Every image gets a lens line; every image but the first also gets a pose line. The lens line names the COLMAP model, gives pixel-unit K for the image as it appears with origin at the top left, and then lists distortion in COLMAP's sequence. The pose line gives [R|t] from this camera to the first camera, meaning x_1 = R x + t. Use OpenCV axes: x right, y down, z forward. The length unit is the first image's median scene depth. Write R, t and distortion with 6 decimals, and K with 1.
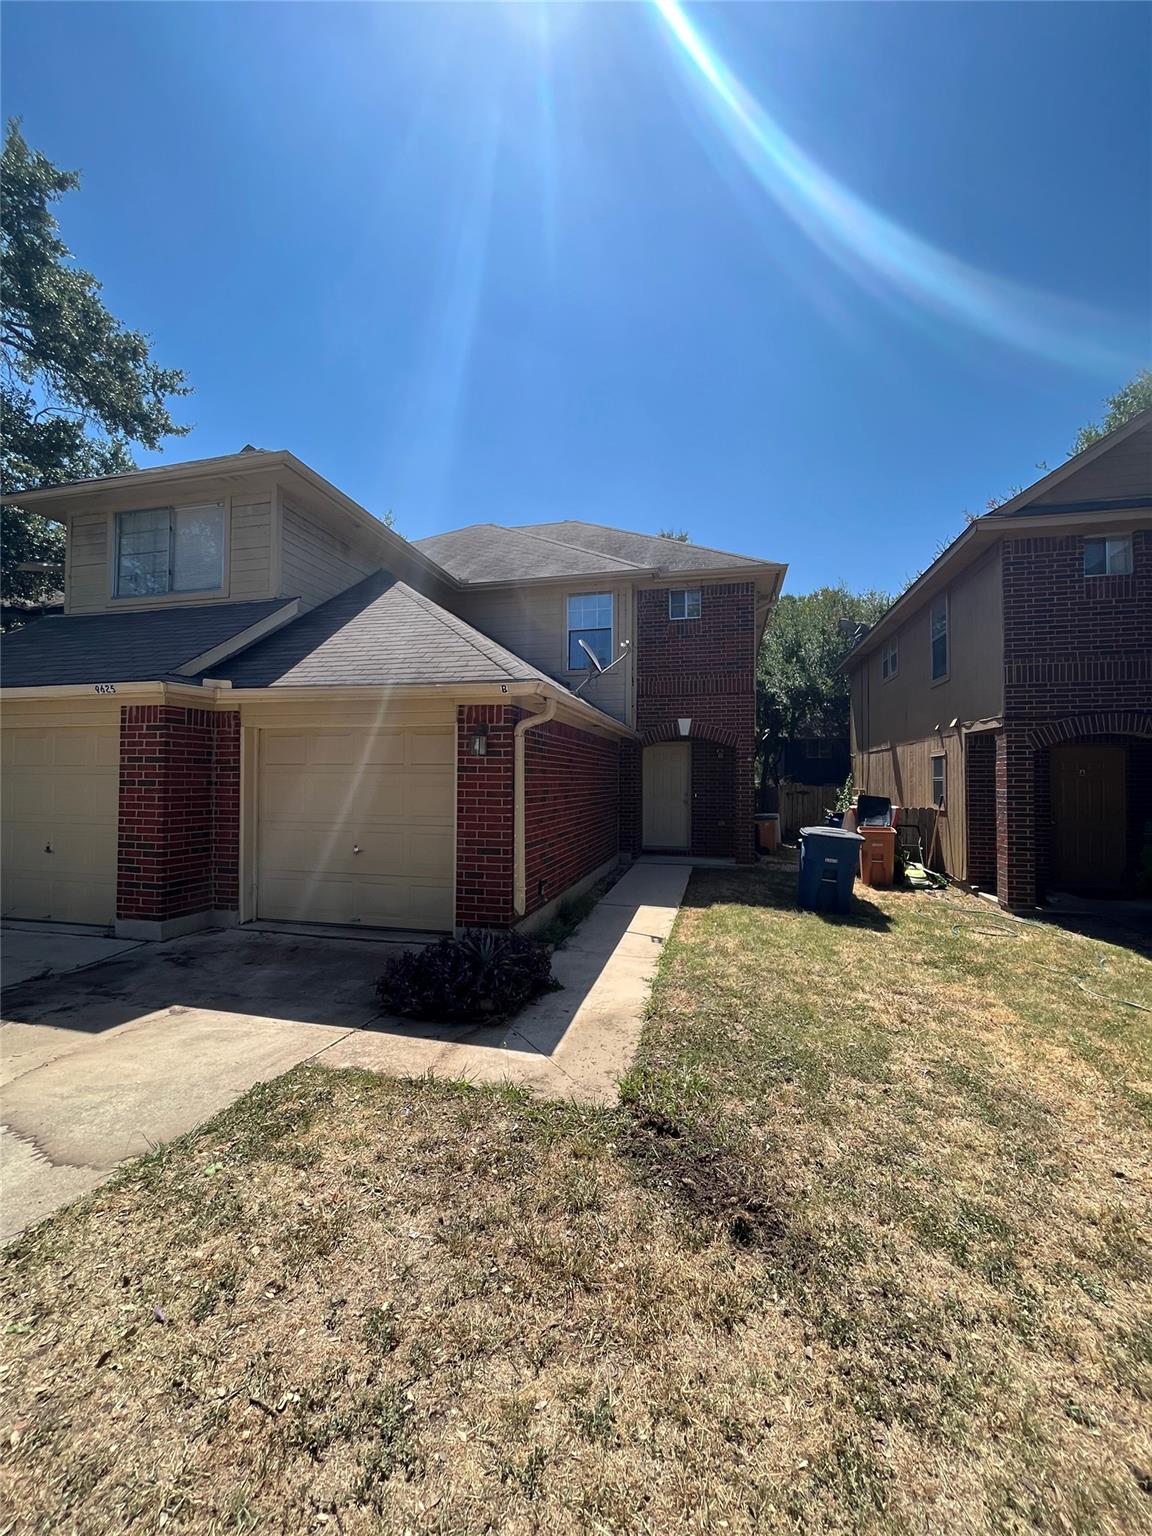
lens RADIAL K [[619.7, 0, 573.4], [0, 619.7, 766.2], [0, 0, 1]] dist [-0.002099, 0.000252]
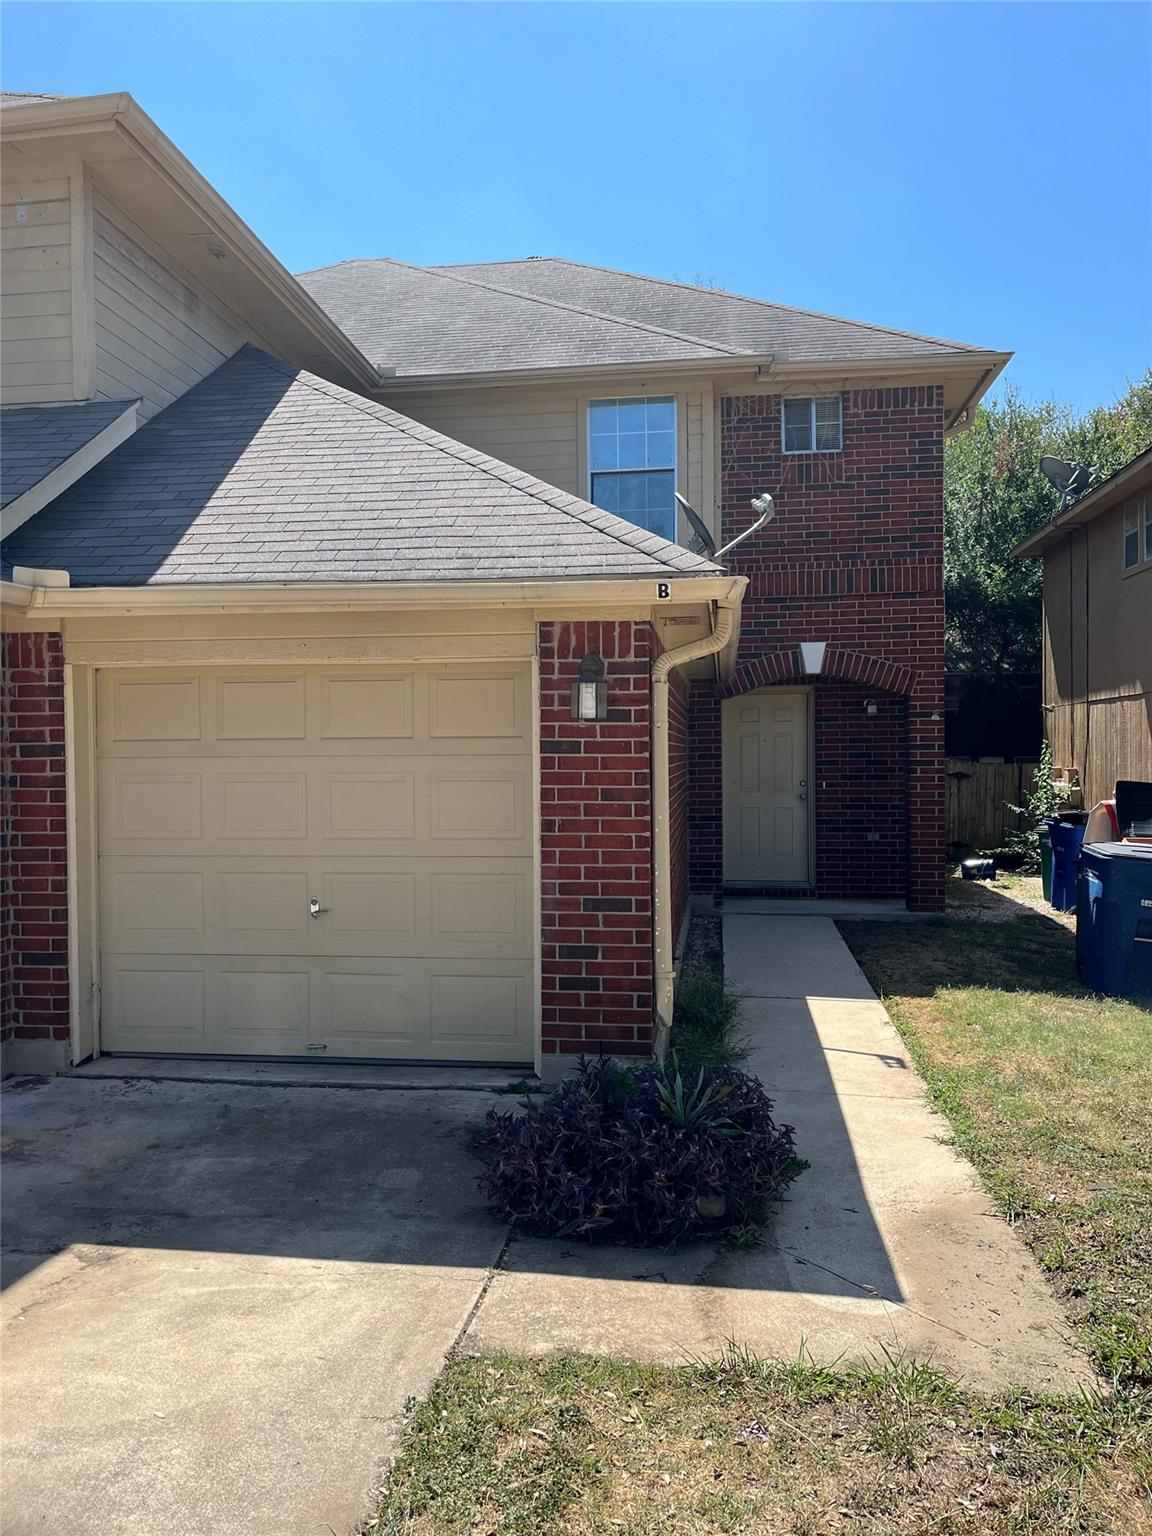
lens RADIAL K [[1165.2, 0, 573.9], [0, 1165.2, 759.4], [0, 0, 1]] dist [0.038767, -0.037372]
pose [[0.994311, -0.013452, 0.105660, -0.260630], [0.010609, 0.999568, 0.027424, -0.011215], [-0.105983, -0.026147, 0.994024, 0.038750]]
